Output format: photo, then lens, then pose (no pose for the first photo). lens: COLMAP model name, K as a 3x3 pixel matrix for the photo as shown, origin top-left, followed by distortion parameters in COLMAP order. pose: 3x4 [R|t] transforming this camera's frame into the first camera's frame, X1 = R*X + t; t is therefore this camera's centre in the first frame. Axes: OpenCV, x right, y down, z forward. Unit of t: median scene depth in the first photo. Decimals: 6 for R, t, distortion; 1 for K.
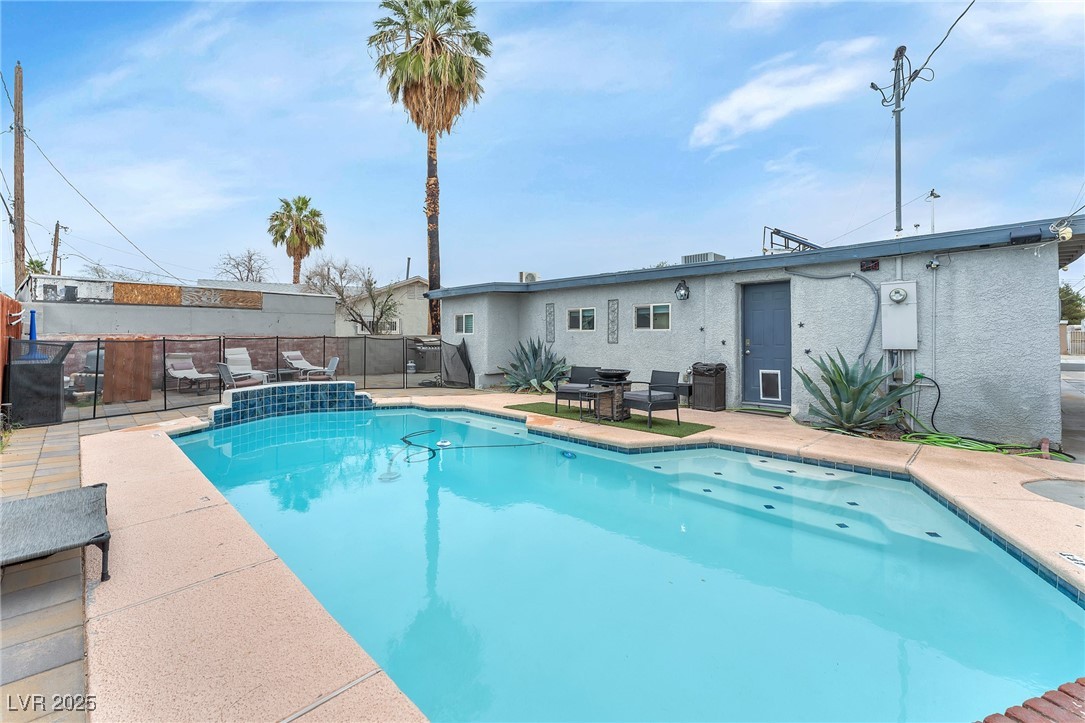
lens RADIAL K [[448.7, 0, 542.5], [0, 448.7, 336.2], [0, 0, 1]] dist [-0.002000, -0.000160]
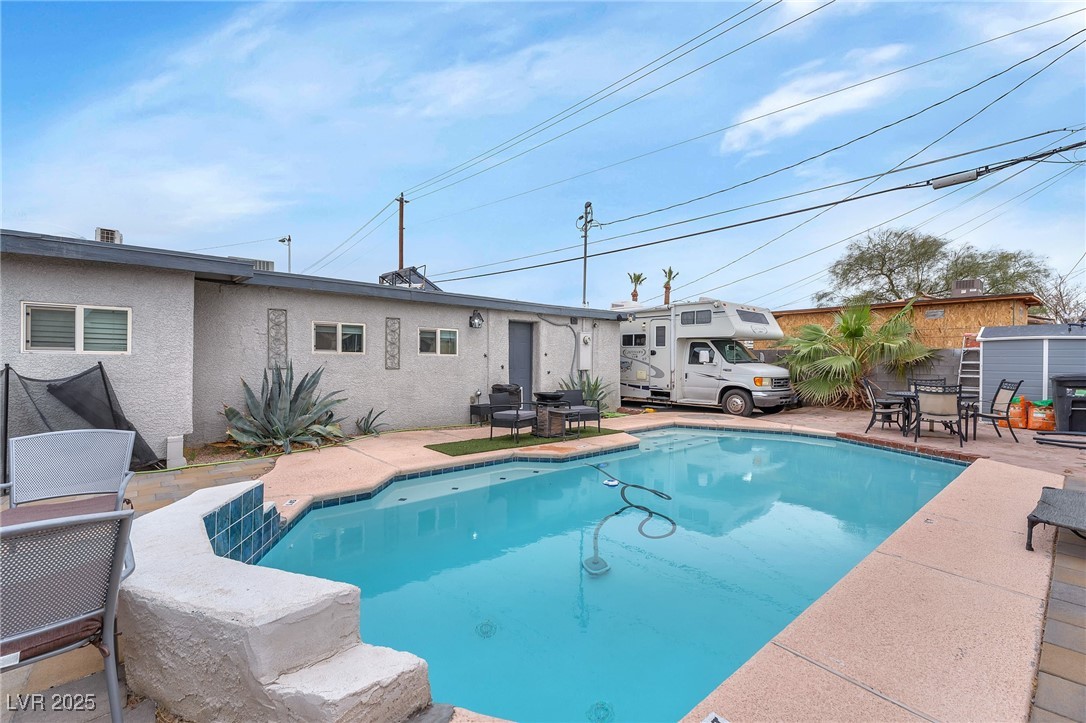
lens RADIAL K [[465.5, 0, 545.4], [0, 465.5, 361.6], [0, 0, 1]] dist [-0.003870, -0.000318]
pose [[0.085507, 0.003032, 0.996333, -0.724665], [-0.006176, 0.999978, -0.002513, 0.001441], [-0.996318, -0.005938, 0.085524, 0.670195]]
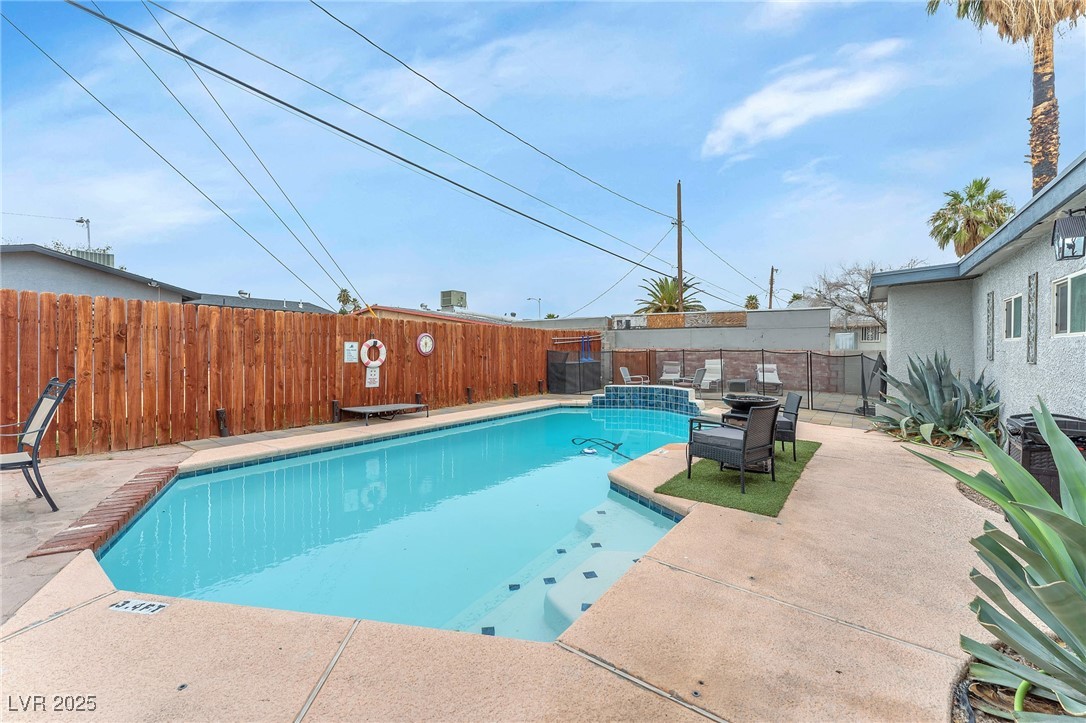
lens RADIAL K [[449.2, 0, 548.5], [0, 449.2, 356.5], [0, 0, 1]] dist [-0.002000, -0.000160]
pose [[0.162932, 0.014334, -0.986533, 0.573445], [-0.005802, 0.999891, 0.013570, 0.004887], [0.986620, 0.003513, 0.162998, 0.428760]]
